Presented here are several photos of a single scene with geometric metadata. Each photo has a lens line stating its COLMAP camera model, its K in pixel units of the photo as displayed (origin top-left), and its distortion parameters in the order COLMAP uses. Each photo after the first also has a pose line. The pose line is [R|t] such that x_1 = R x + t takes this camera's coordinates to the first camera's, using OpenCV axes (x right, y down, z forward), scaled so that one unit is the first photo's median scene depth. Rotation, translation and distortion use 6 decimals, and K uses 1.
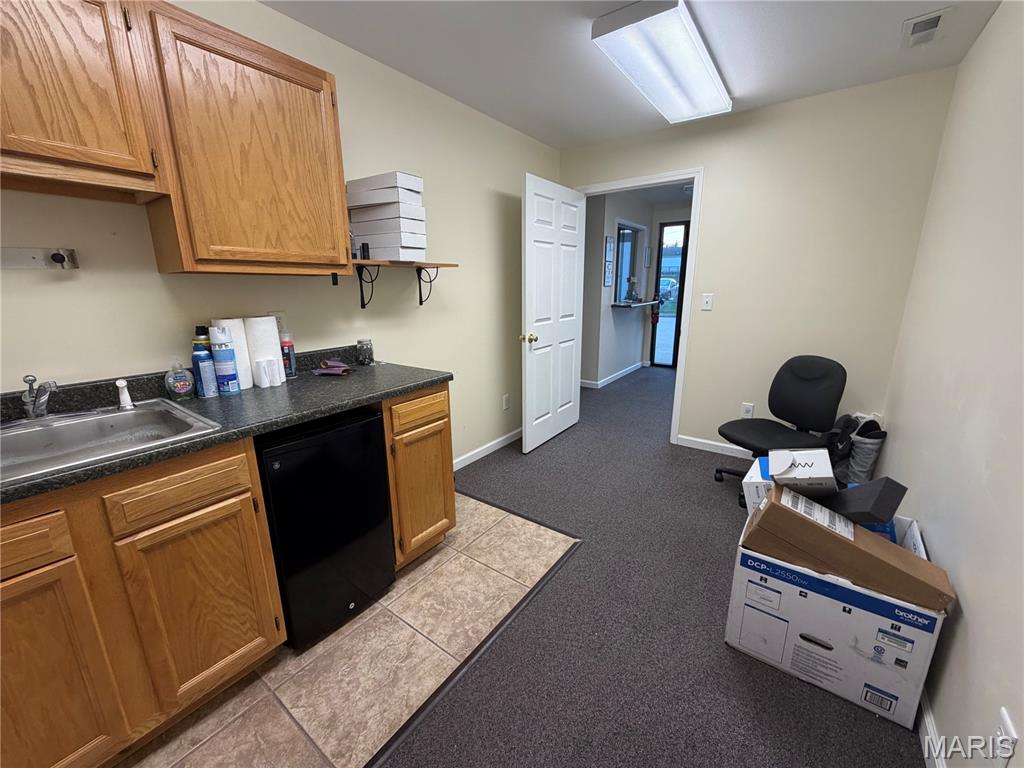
lens RADIAL K [[410.9, 0, 512.0], [0, 410.9, 384.0], [0, 0, 1]] dist [-0.001306, 0.000057]
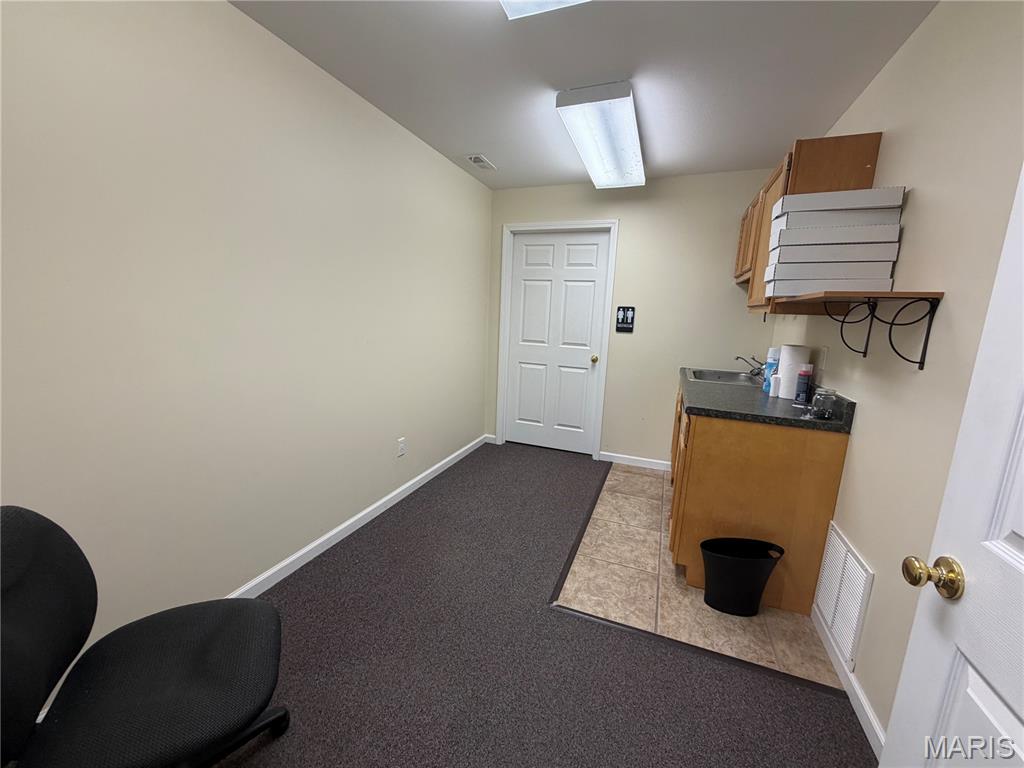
lens RADIAL K [[410.9, 0, 512.0], [0, 410.9, 384.0], [0, 0, 1]] dist [-0.001306, 0.000057]
pose [[-0.965525, 0.023241, -0.259271, 0.509522], [-0.086492, 0.910779, 0.403734, -0.433035], [0.245522, 0.412240, -0.877369, 1.699058]]
